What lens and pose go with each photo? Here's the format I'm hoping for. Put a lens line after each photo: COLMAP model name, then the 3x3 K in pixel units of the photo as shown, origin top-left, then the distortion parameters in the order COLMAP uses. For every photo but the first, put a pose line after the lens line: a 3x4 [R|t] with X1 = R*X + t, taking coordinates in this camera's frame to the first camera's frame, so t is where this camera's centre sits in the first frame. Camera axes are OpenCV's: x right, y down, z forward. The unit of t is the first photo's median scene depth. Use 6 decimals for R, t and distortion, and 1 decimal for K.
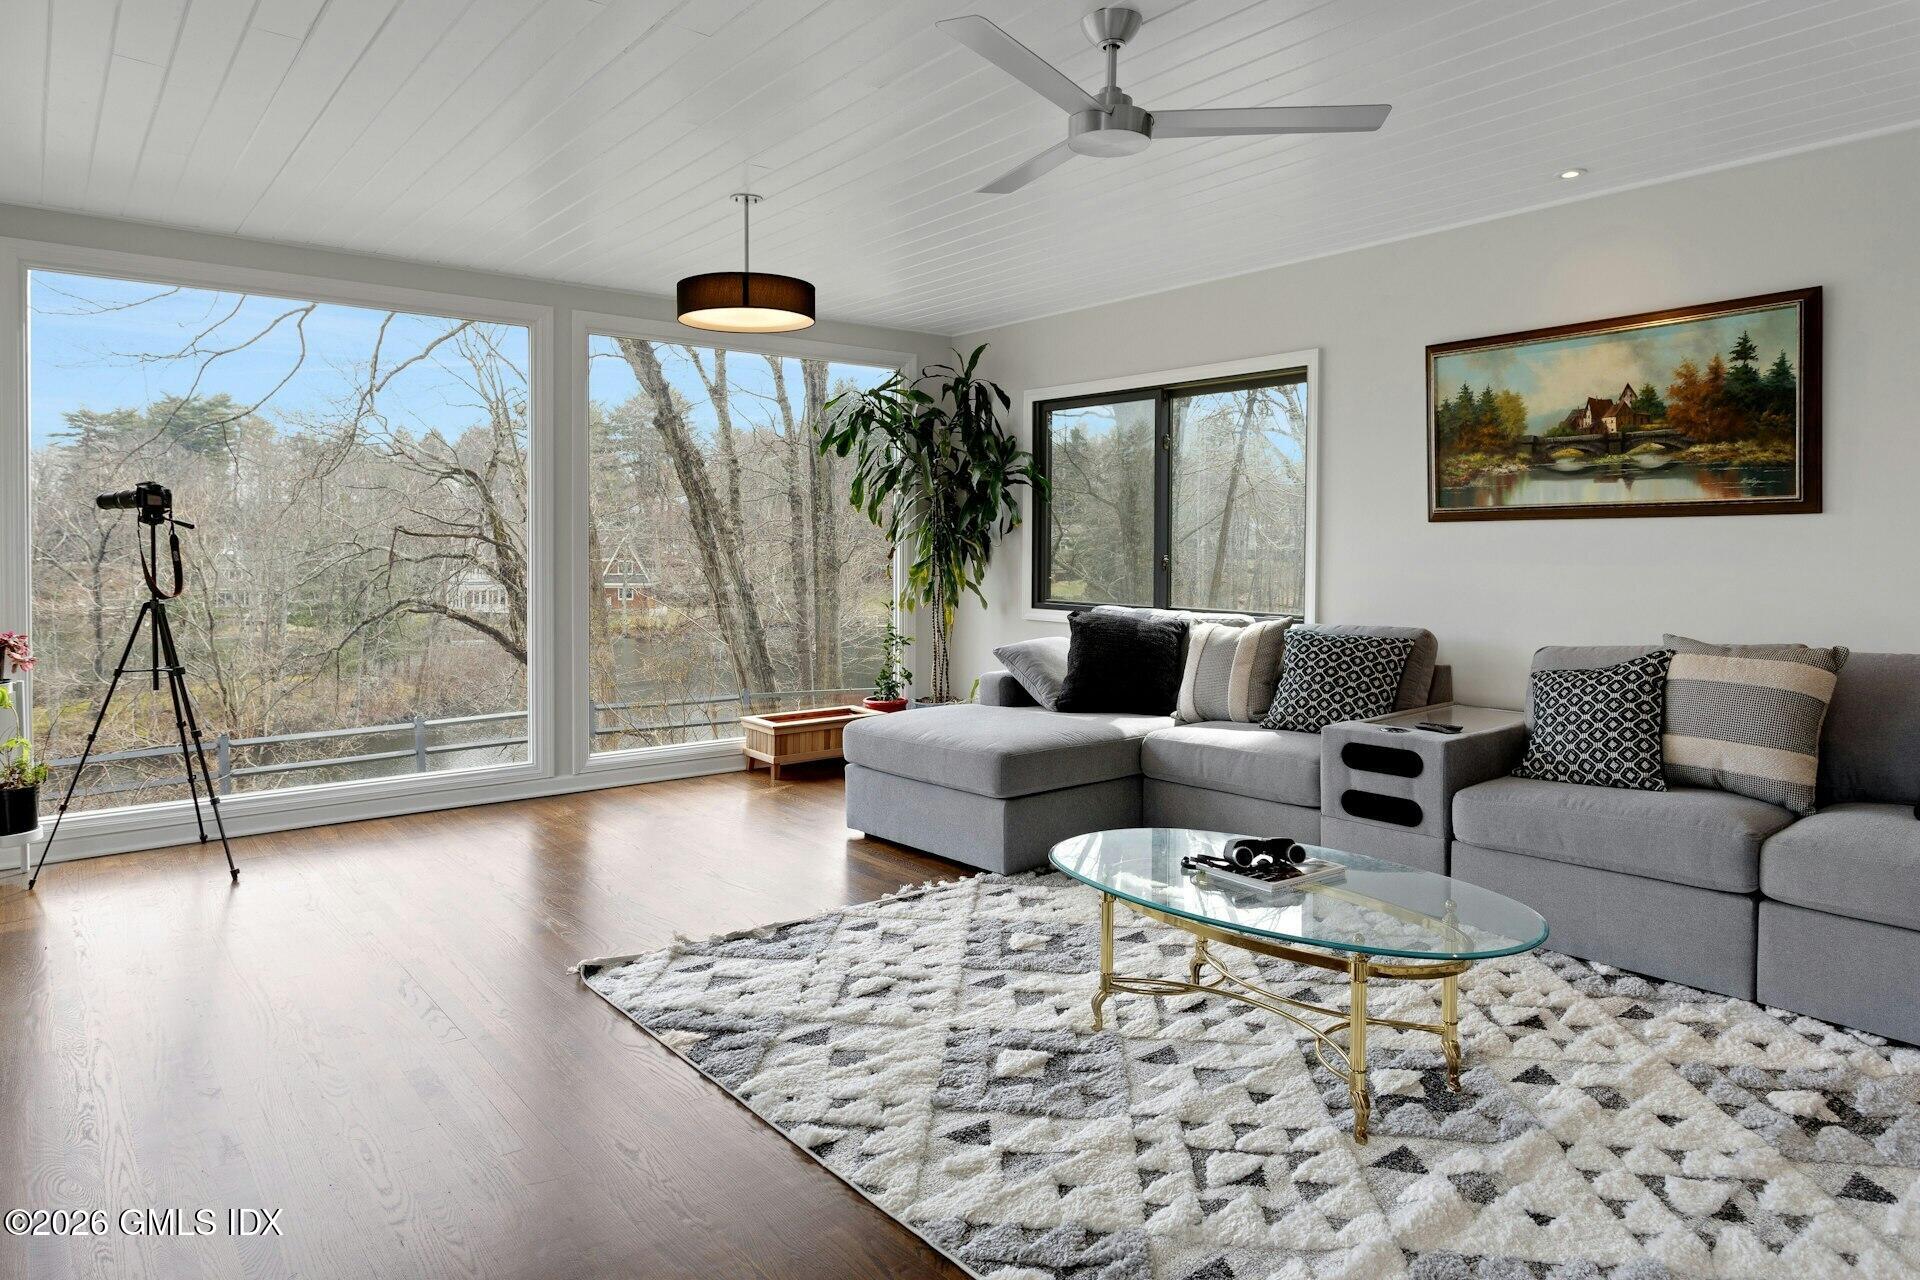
lens RADIAL K [[1160.0, 0, 963.0], [0, 1160.0, 642.1], [0, 0, 1]] dist [-0.006774, -0.000018]
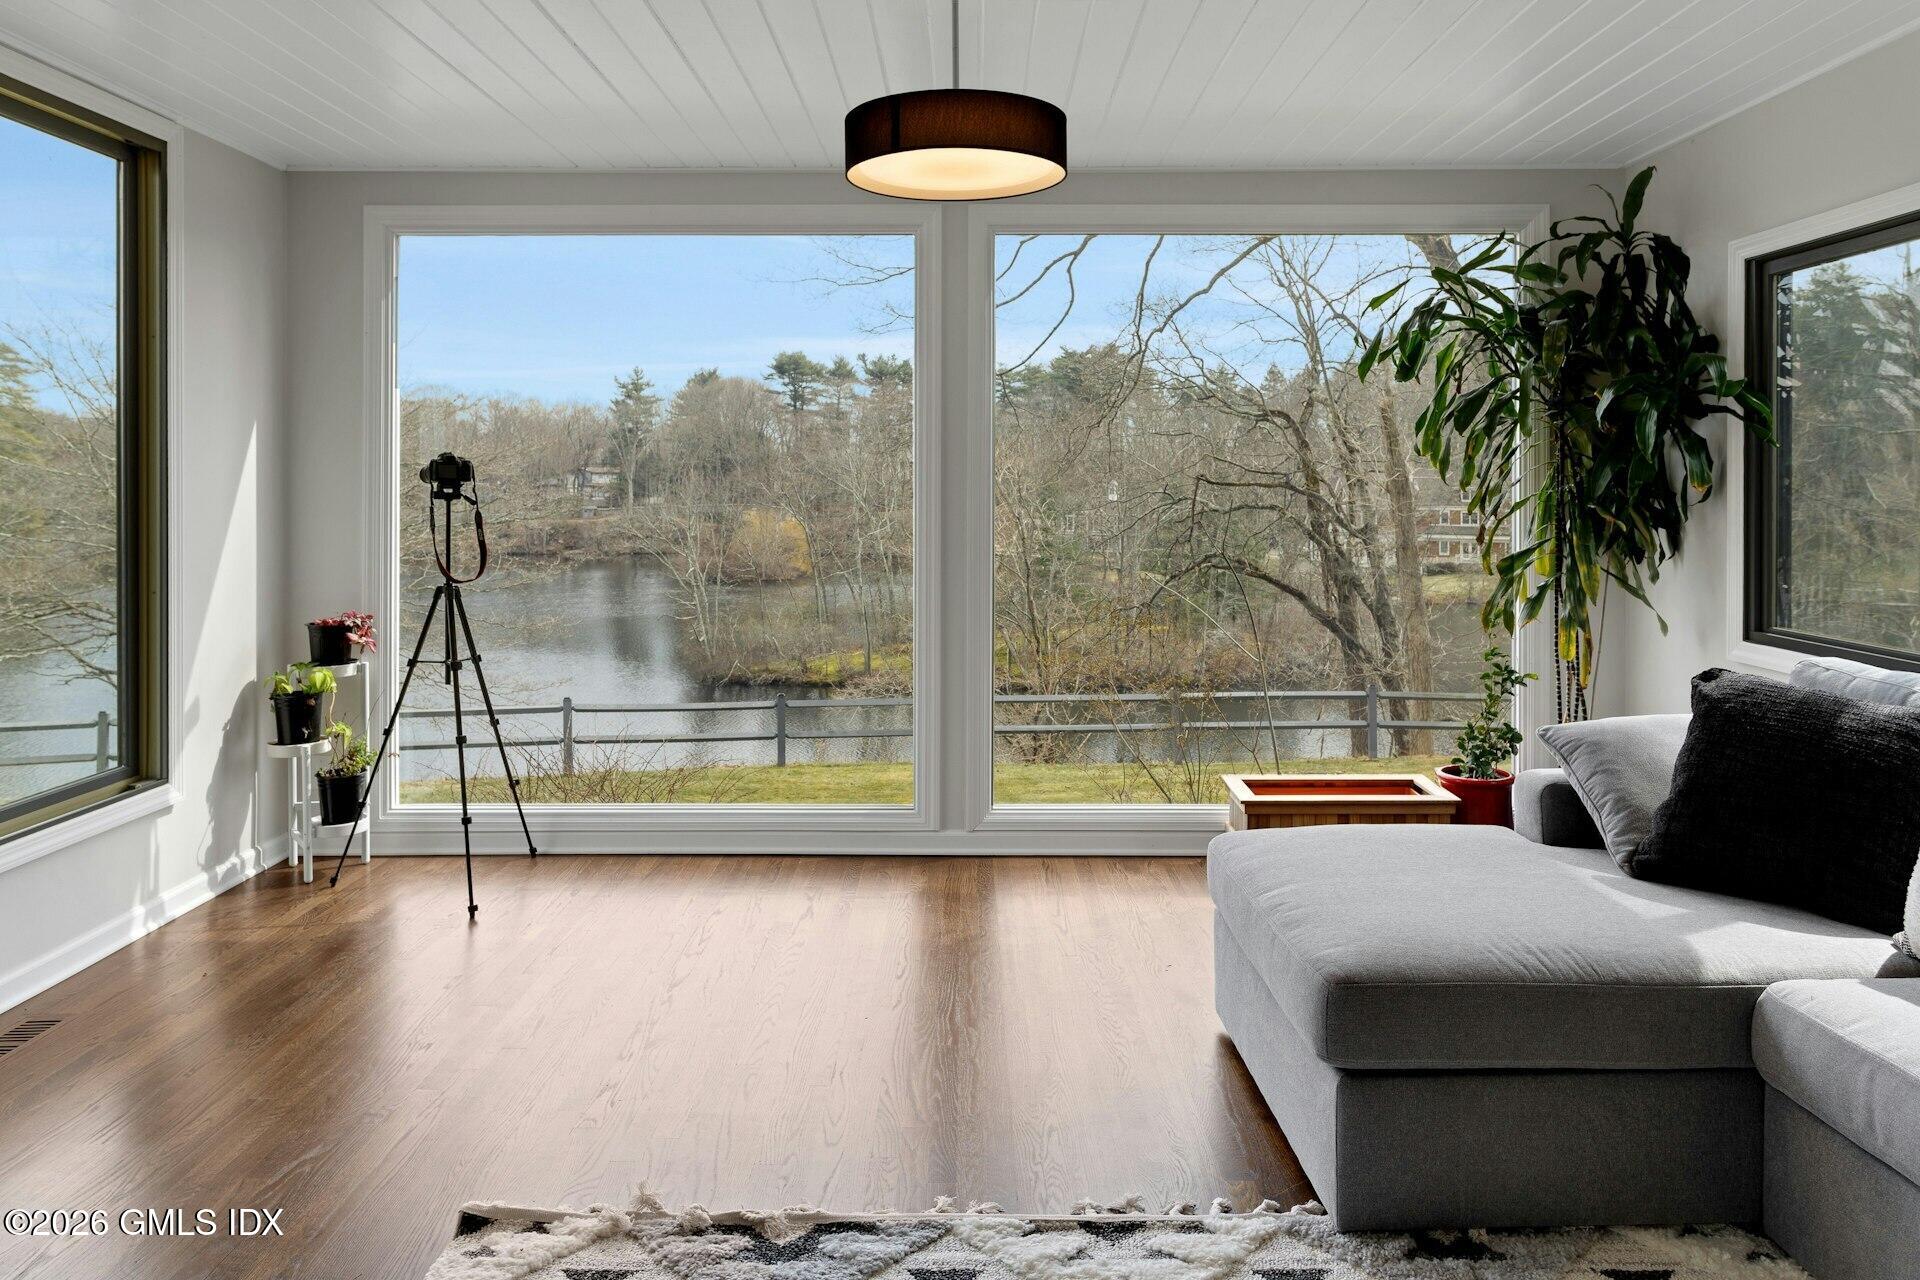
lens RADIAL K [[1324.5, 0, 977.6], [0, 1324.5, 502.2], [0, 0, 1]] dist [0.009023, -0.001409]
pose [[0.768414, 0.004110, -0.639940, 0.220182], [-0.051570, 0.997125, -0.055518, -0.050333], [0.637872, 0.075662, 0.766417, 0.368658]]
